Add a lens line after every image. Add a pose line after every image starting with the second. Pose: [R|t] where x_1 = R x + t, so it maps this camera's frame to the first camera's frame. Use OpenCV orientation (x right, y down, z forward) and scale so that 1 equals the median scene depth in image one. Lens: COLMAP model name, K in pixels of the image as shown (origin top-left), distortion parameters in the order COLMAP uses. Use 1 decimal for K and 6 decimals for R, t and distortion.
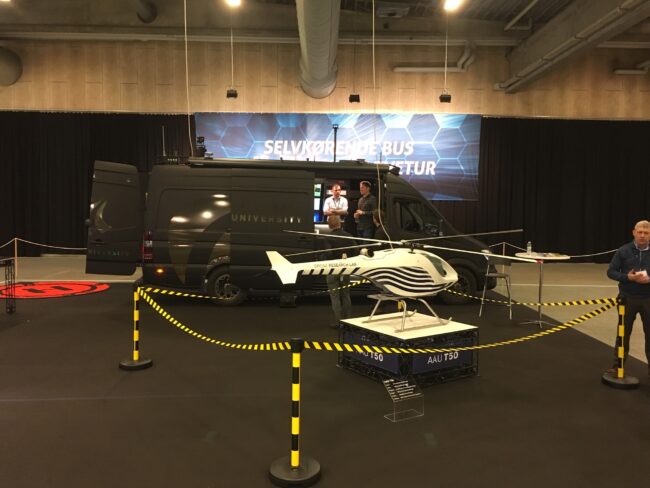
lens RADIAL K [[548.3, 0, 324.9], [0, 548.3, 243.6], [0, 0, 1]] dist [0.004485, -0.027556]
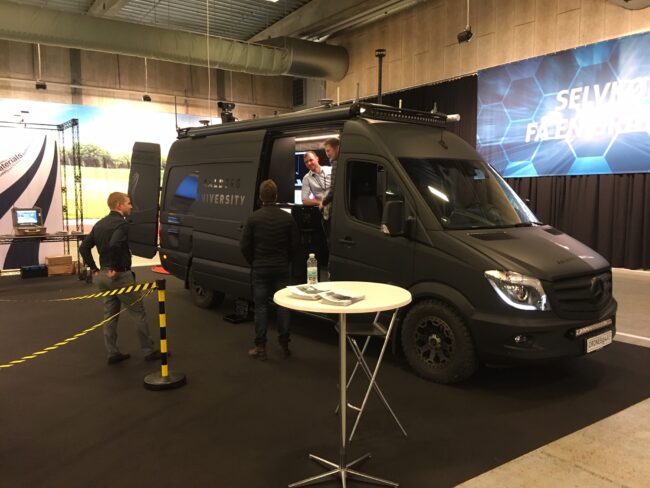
lens RADIAL K [[548.3, 0, 323.8], [0, 548.3, 246.3], [0, 0, 1]] dist [0.004485, -0.027556]
pose [[0.561916, 0.062254, -0.824848, 0.310600], [-0.041730, 0.998028, 0.046896, -0.011640], [0.826141, 0.008069, 0.563405, 0.363553]]
